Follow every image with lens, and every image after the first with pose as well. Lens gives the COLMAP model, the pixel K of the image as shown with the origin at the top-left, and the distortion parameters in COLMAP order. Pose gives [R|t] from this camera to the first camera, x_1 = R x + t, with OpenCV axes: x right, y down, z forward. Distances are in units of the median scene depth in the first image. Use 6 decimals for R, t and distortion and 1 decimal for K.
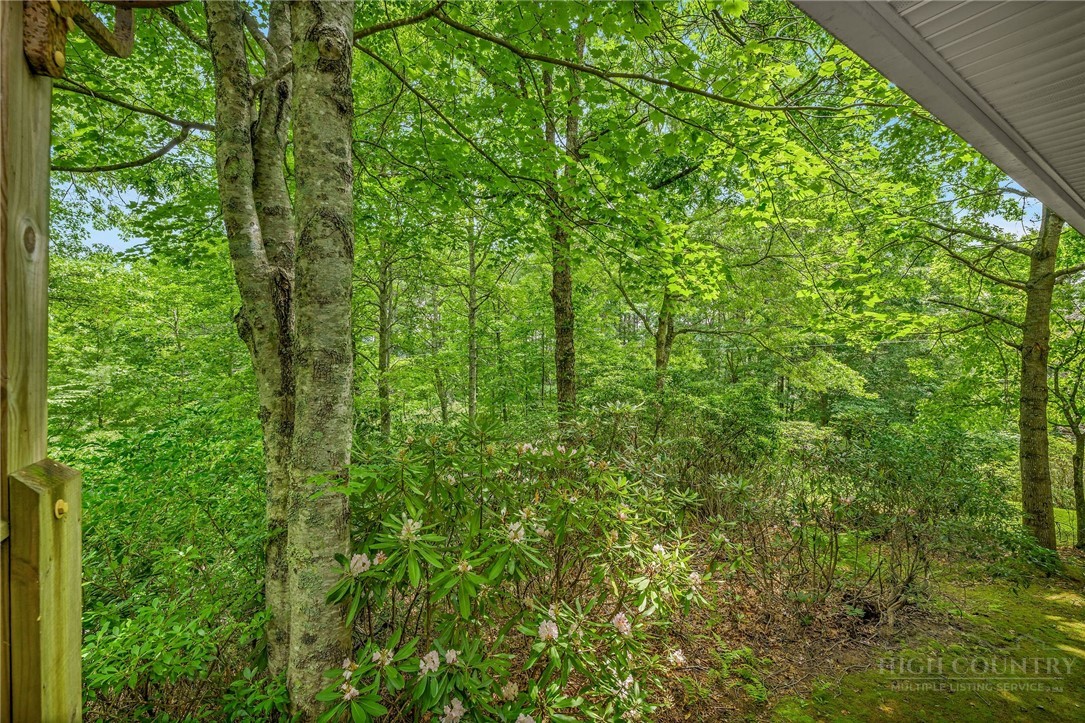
lens RADIAL K [[425.5, 0, 540.8], [0, 425.5, 356.4], [0, 0, 1]] dist [-0.005995, -0.000012]
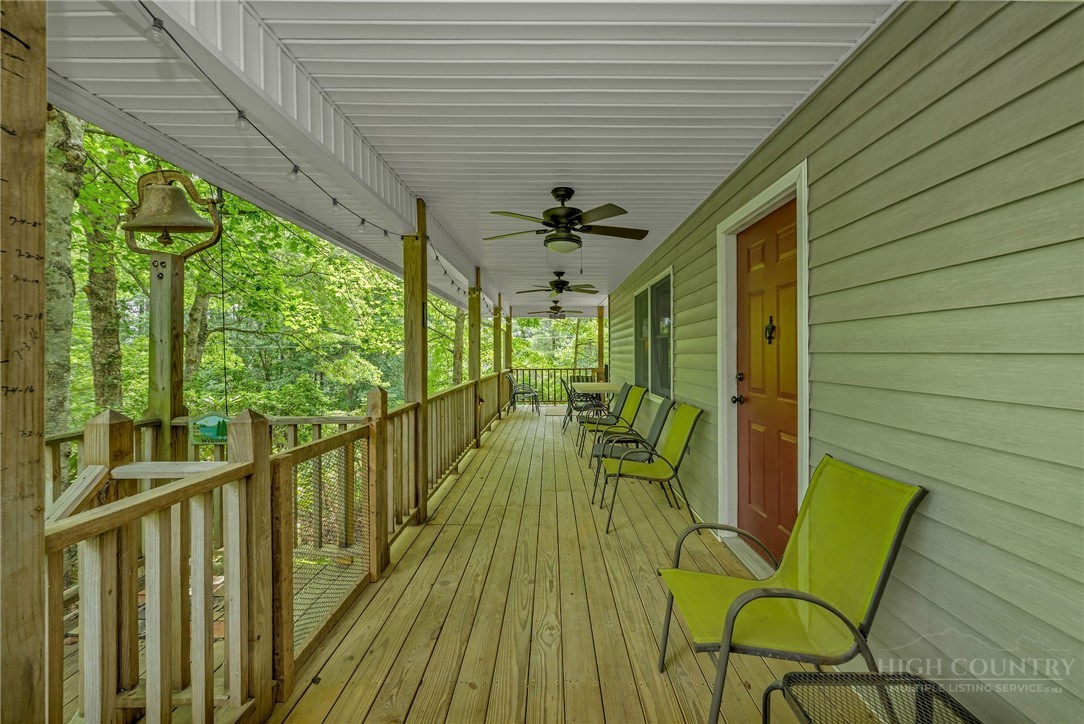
lens RADIAL K [[425.1, 0, 545.8], [0, 425.1, 354.9], [0, 0, 1]] dist [-0.005995, -0.000012]
pose [[0.520212, -0.003966, 0.854028, -0.199993], [0.000576, 0.999991, 0.004293, -0.011132], [-0.854037, -0.001742, 0.520209, -0.255063]]
